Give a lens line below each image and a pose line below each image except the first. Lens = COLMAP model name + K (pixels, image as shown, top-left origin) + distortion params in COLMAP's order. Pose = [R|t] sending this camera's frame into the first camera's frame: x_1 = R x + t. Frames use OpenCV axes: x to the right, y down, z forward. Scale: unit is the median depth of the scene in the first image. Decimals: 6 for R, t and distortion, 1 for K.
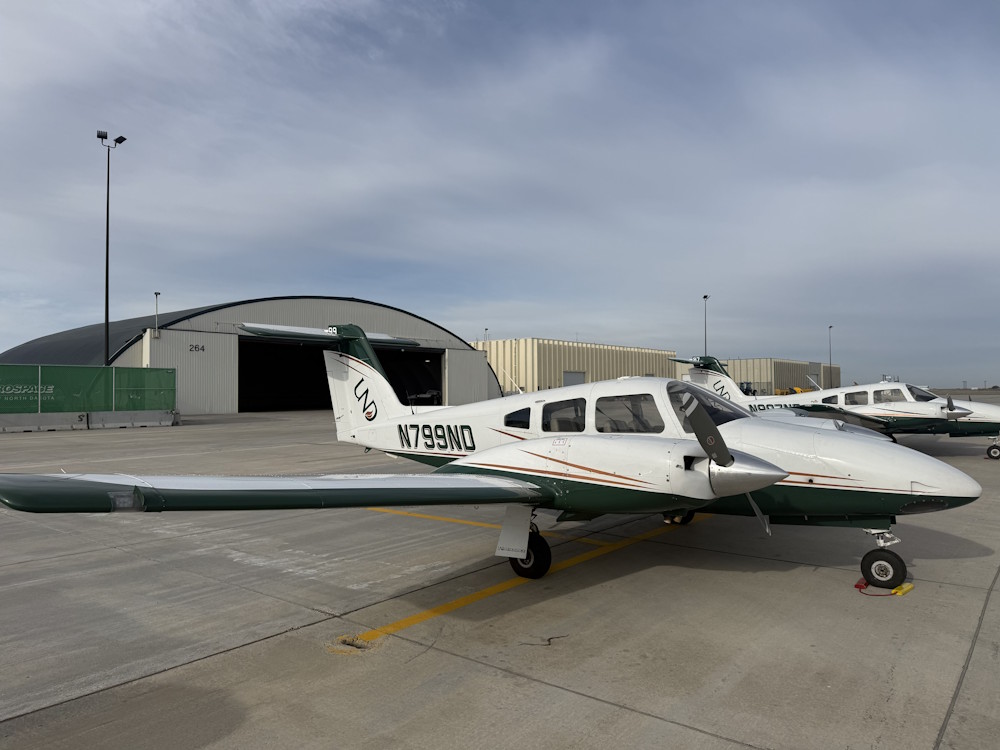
lens RADIAL K [[692.2, 0, 493.5], [0, 692.2, 375.3], [0, 0, 1]] dist [0.103355, -0.076508]
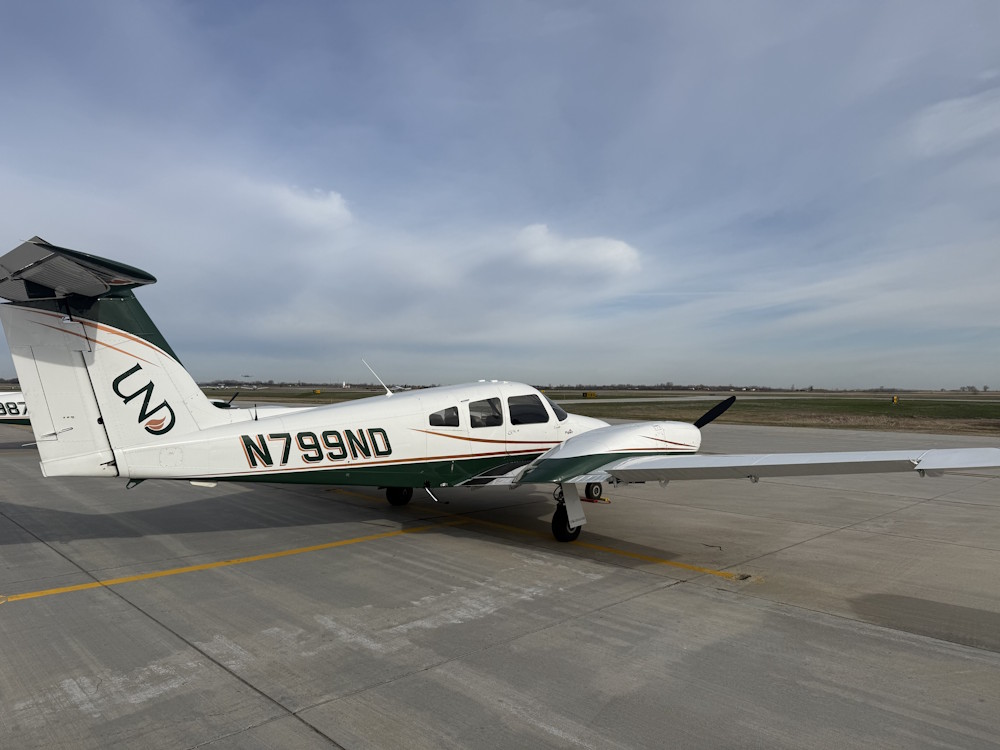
lens RADIAL K [[692.2, 0, 493.5], [0, 692.2, 375.3], [0, 0, 1]] dist [0.103355, -0.076508]
pose [[0.097417, 0.028001, 0.994850, -1.064294], [-0.037557, 0.998996, -0.024440, 0.023253], [-0.994535, -0.034983, 0.098371, 0.885178]]
